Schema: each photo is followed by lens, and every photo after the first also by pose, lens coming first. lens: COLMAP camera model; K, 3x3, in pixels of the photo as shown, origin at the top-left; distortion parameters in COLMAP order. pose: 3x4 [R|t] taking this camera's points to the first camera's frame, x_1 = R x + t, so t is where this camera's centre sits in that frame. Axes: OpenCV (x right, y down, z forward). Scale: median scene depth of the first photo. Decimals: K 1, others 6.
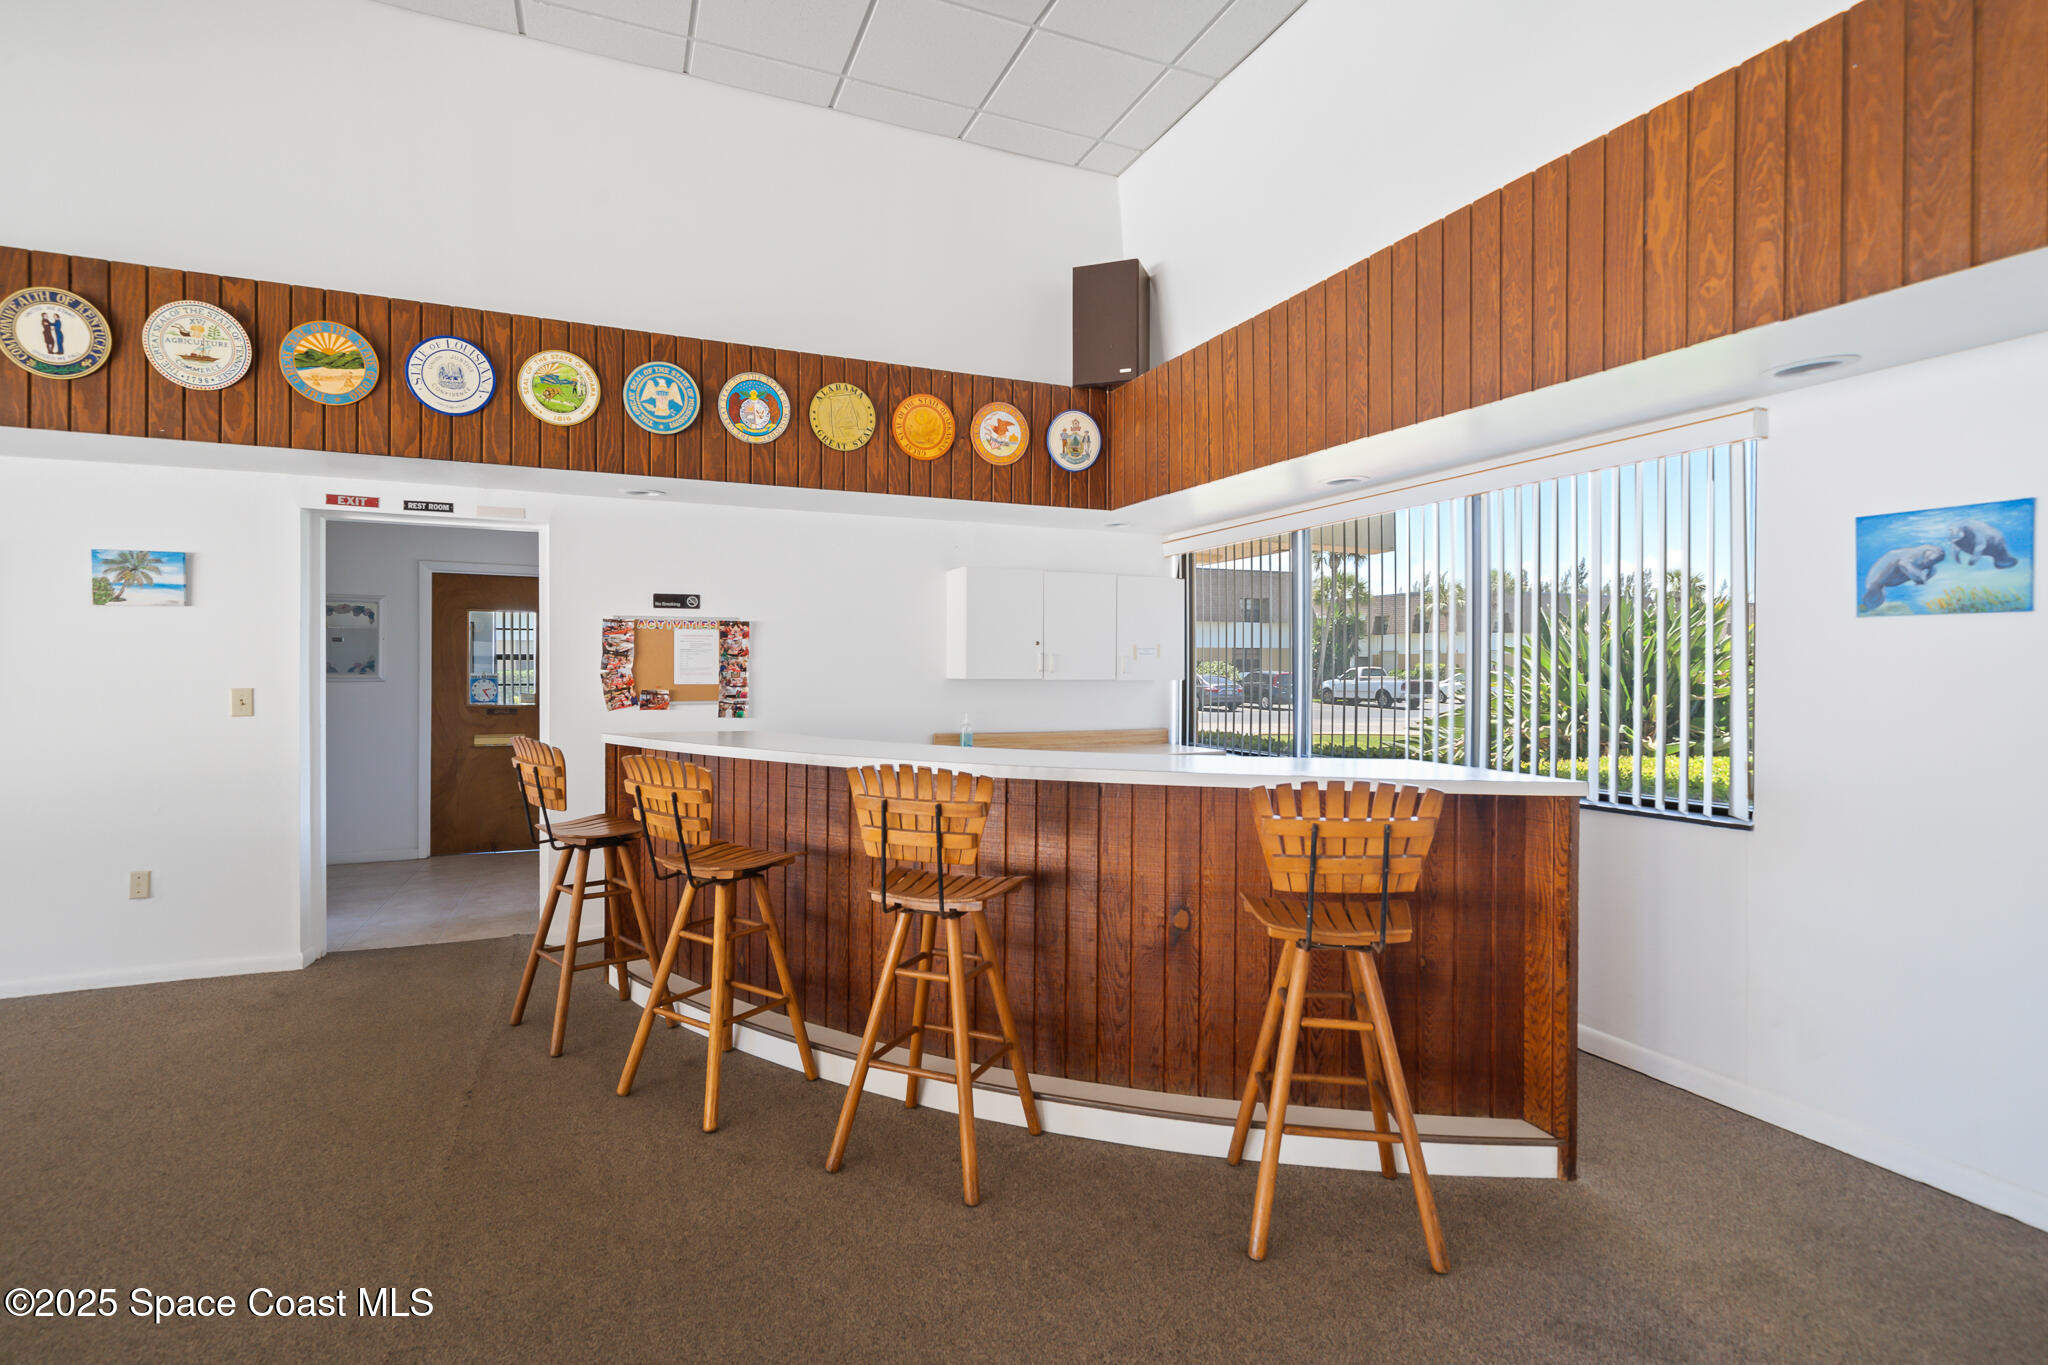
lens RADIAL K [[954.1, 0, 1020.8], [0, 954.1, 671.8], [0, 0, 1]] dist [-0.000463, -0.000034]
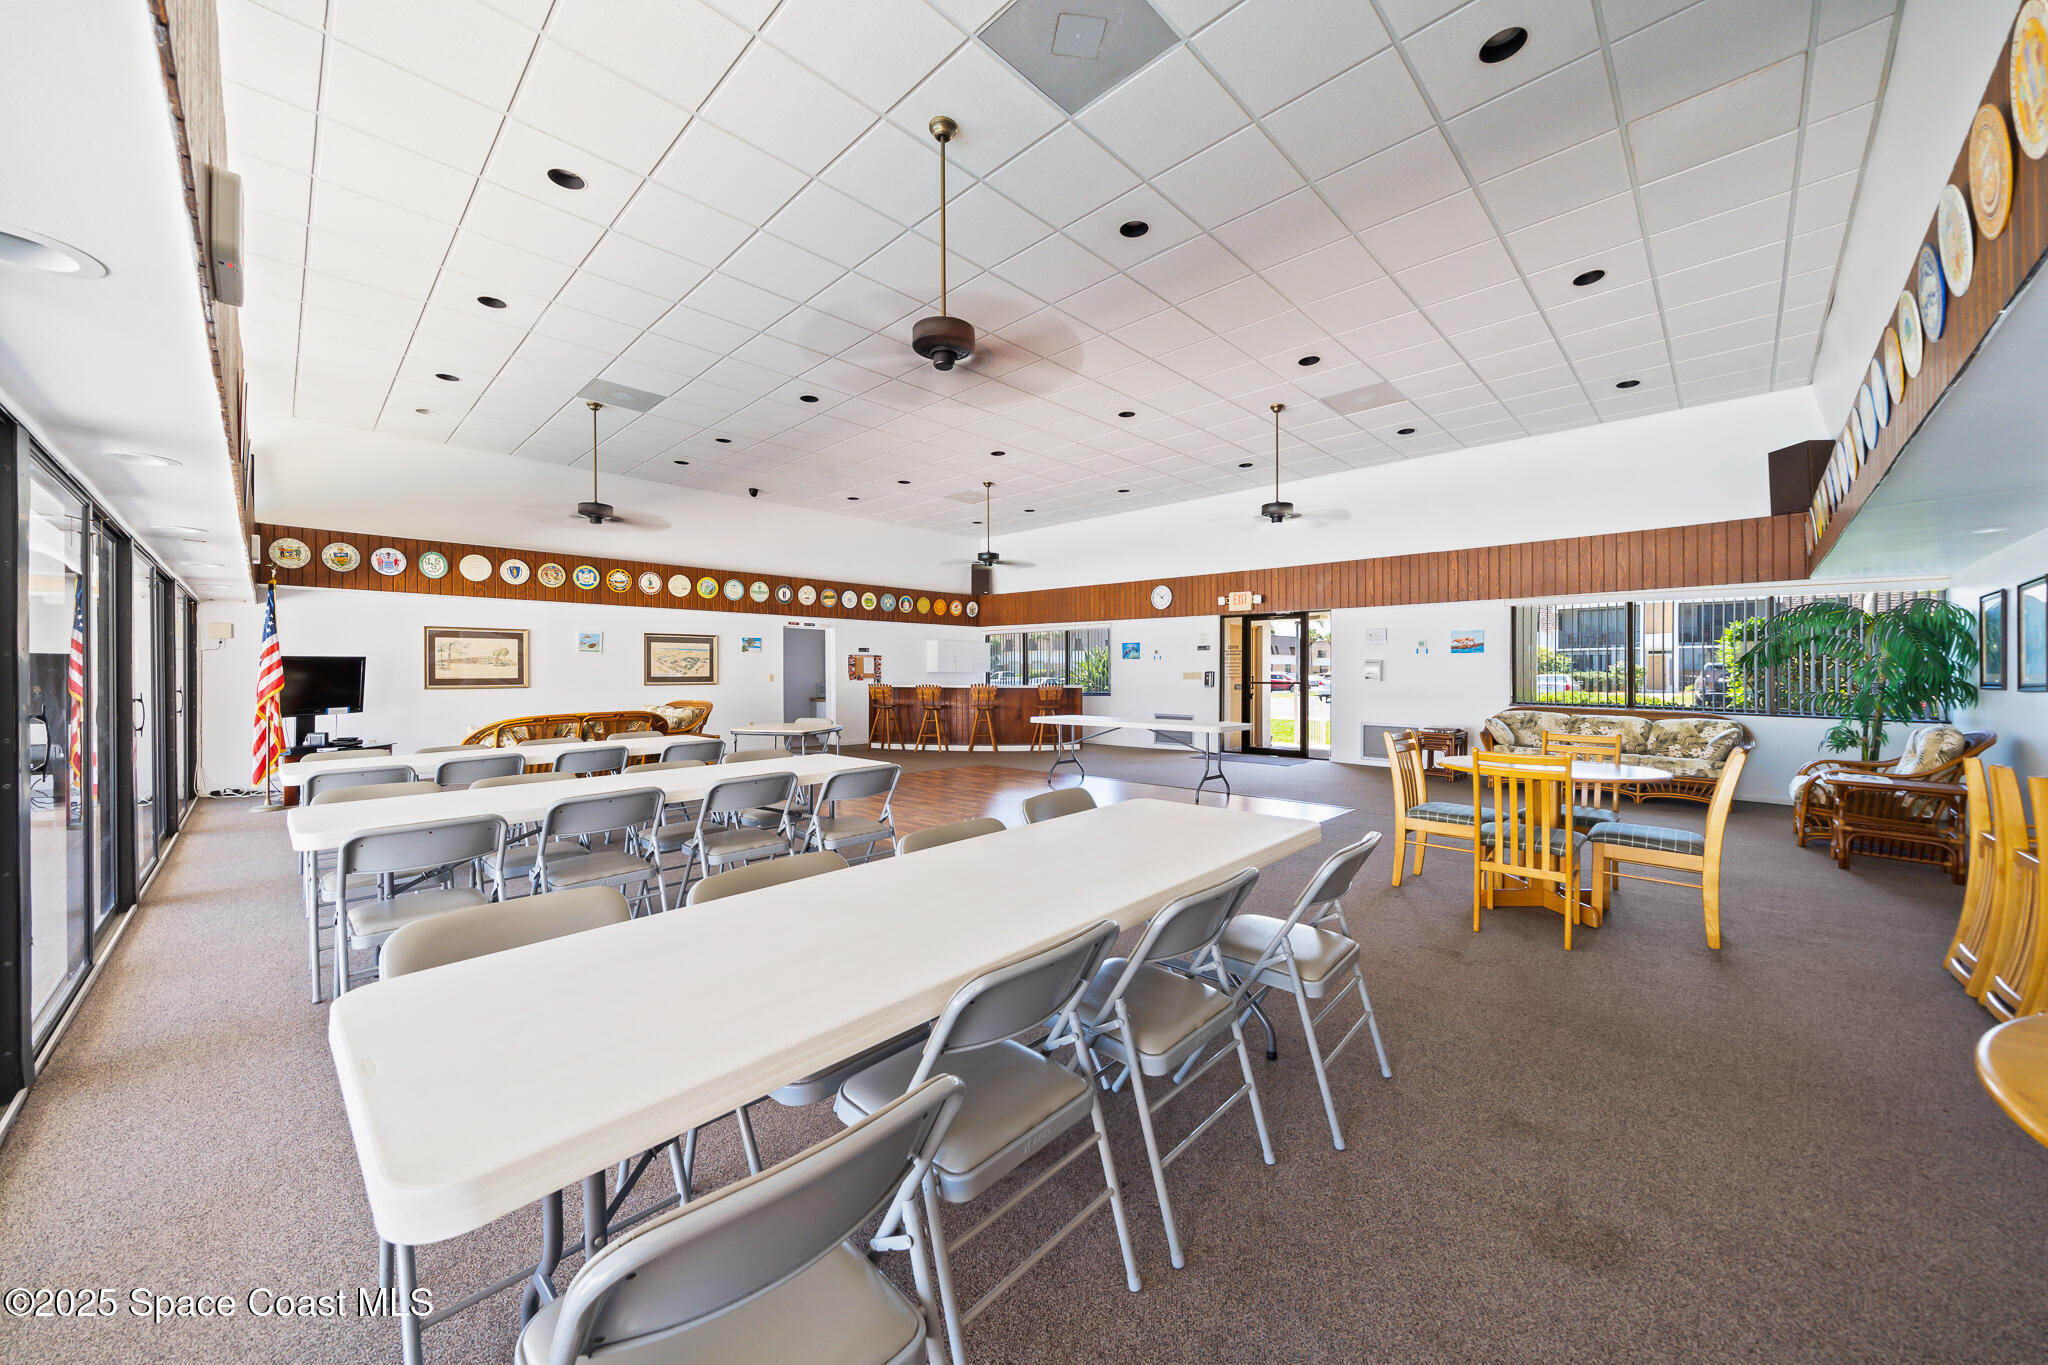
lens RADIAL K [[733.8, 0, 1022.6], [0, 733.8, 677.0], [0, 0, 1]] dist [0.000046, 0.000000]
pose [[0.923643, -0.006940, 0.383191, -0.917643], [0.006989, 0.999975, 0.001265, 0.029059], [-0.383190, 0.001510, 0.923668, -1.860114]]
